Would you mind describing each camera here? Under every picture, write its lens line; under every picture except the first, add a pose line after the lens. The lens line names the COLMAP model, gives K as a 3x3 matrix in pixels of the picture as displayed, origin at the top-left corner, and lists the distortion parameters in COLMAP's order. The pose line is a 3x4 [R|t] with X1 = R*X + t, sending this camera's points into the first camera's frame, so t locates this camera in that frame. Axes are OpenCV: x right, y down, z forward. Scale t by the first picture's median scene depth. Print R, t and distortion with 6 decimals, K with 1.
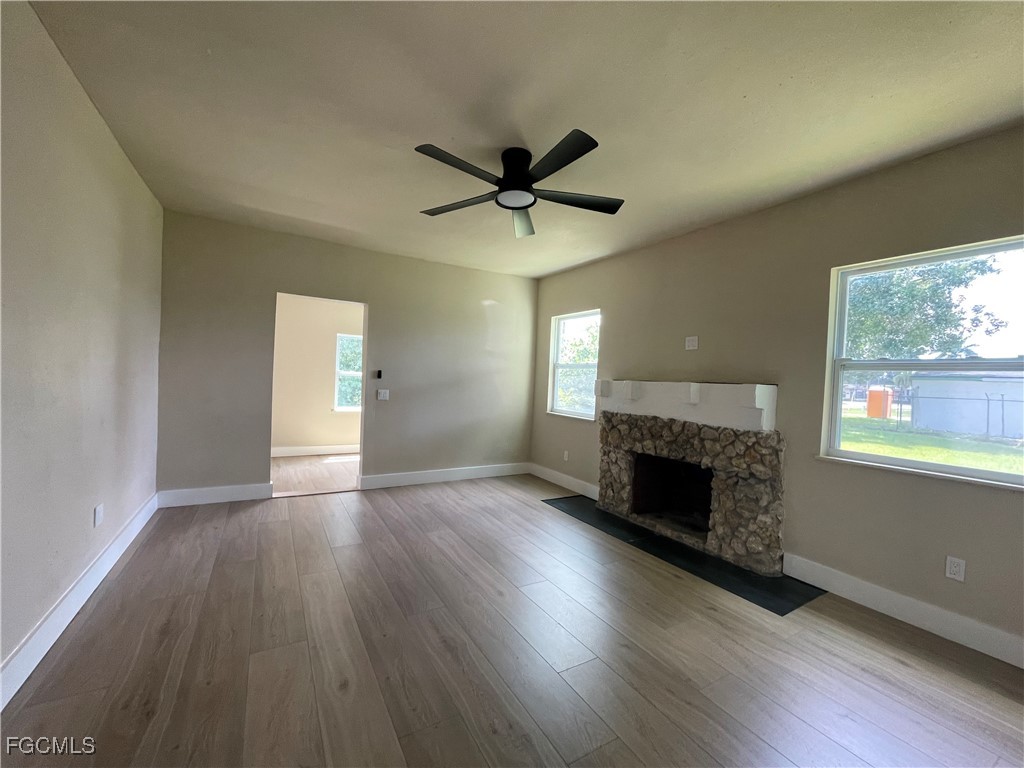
lens RADIAL K [[414.0, 0, 505.4], [0, 414.0, 384.4], [0, 0, 1]] dist [-0.002082, 0.000318]
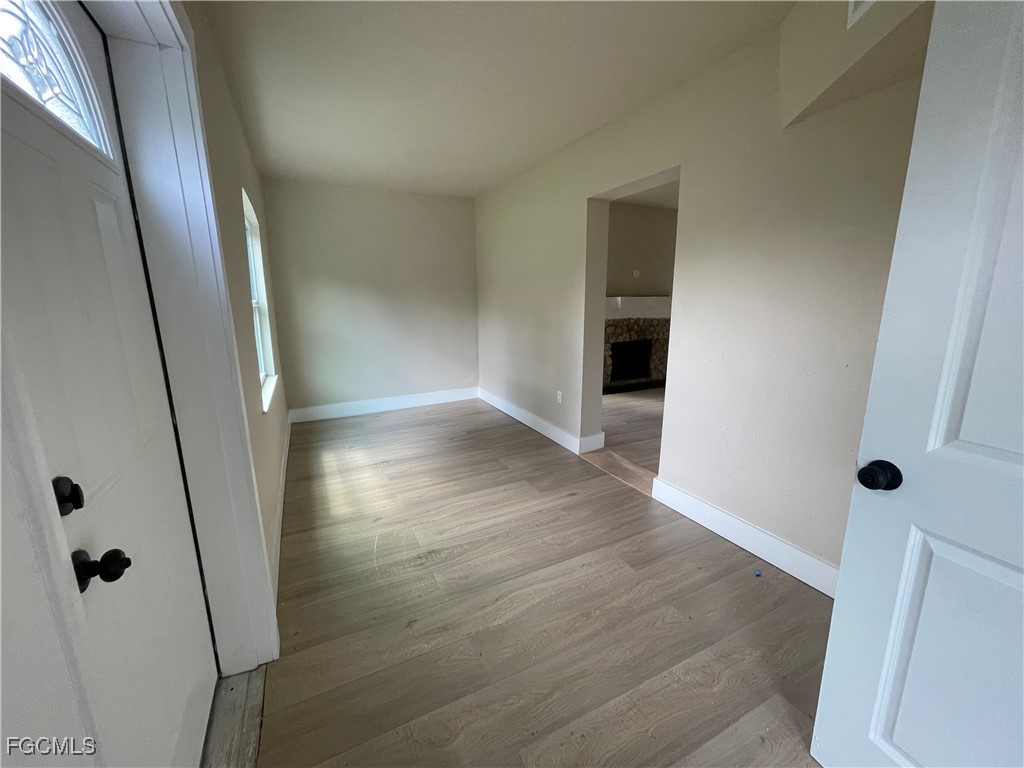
lens RADIAL K [[414.0, 0, 505.4], [0, 414.0, 384.4], [0, 0, 1]] dist [-0.002082, 0.000318]
pose [[0.079875, -0.242388, 0.966886, -1.341610], [0.026625, 0.970158, 0.241009, -0.077696], [-0.996449, 0.006493, 0.083945, 1.345699]]
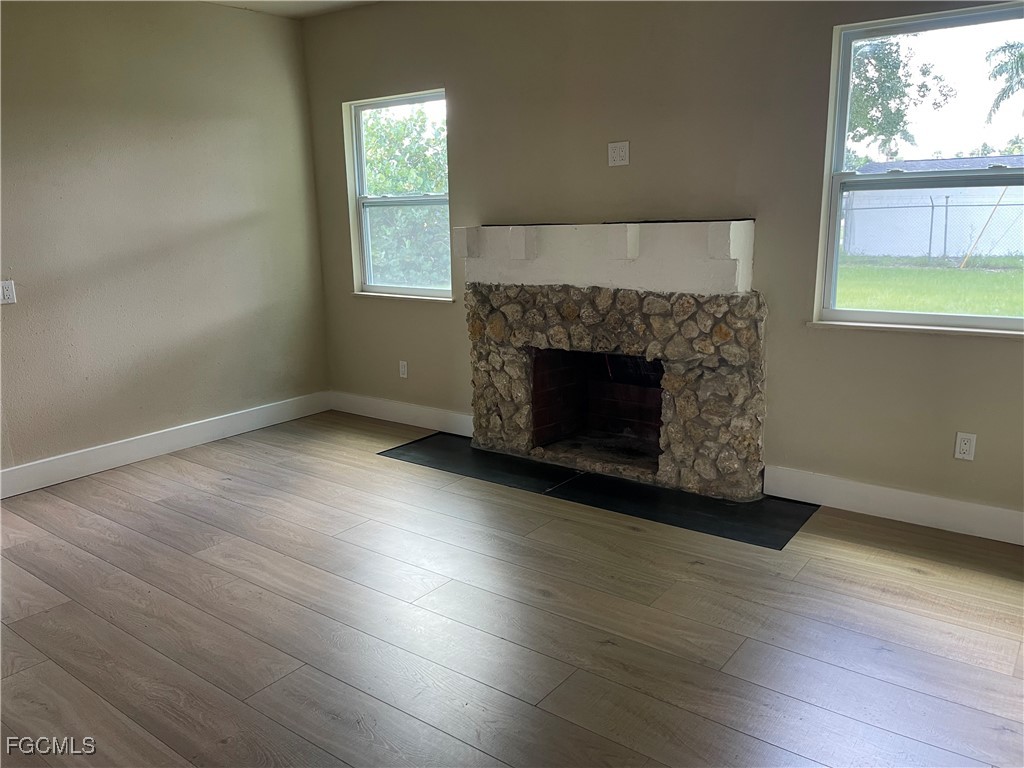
lens RADIAL K [[773.2, 0, 502.5], [0, 773.2, 389.4], [0, 0, 1]] dist [0.085238, -0.121122]
pose [[0.923944, -0.147089, 0.353117, -0.135991], [0.070098, 0.972589, 0.221712, -0.029960], [-0.376049, -0.180097, 0.908929, -0.003582]]
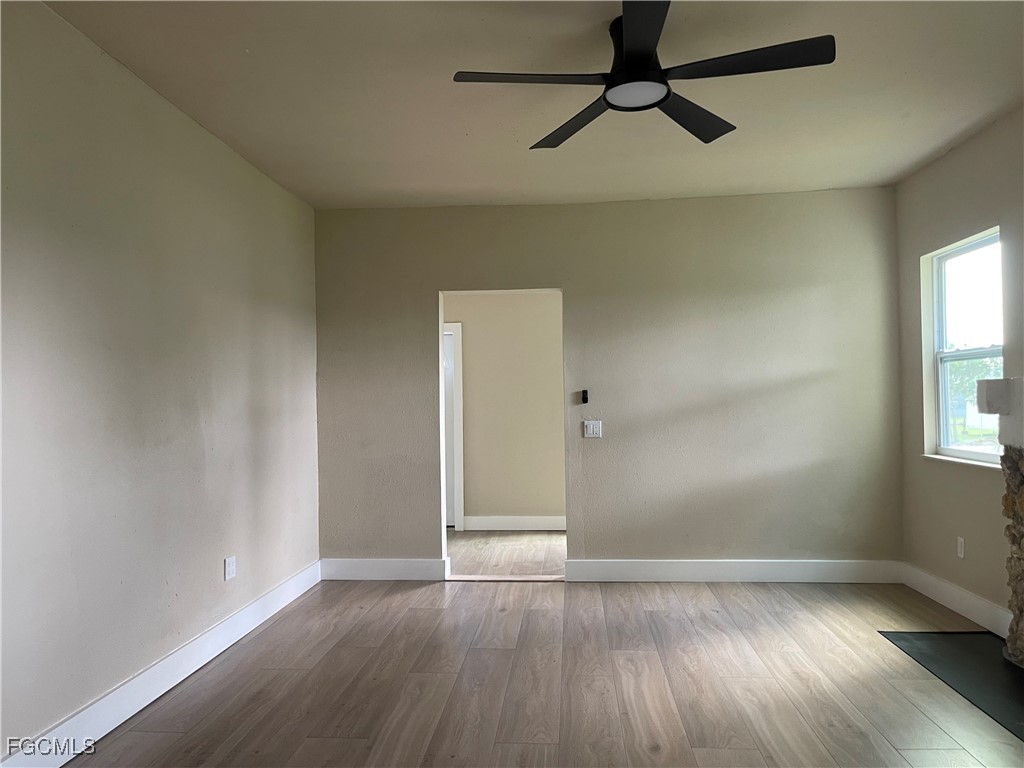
lens RADIAL K [[773.2, 0, 502.5], [0, 773.2, 389.4], [0, 0, 1]] dist [0.085238, -0.121122]
pose [[0.817230, -0.066232, -0.572493, 0.325051], [0.042285, 0.997588, -0.055051, 0.029371], [0.574758, 0.020782, 0.818059, -0.038147]]
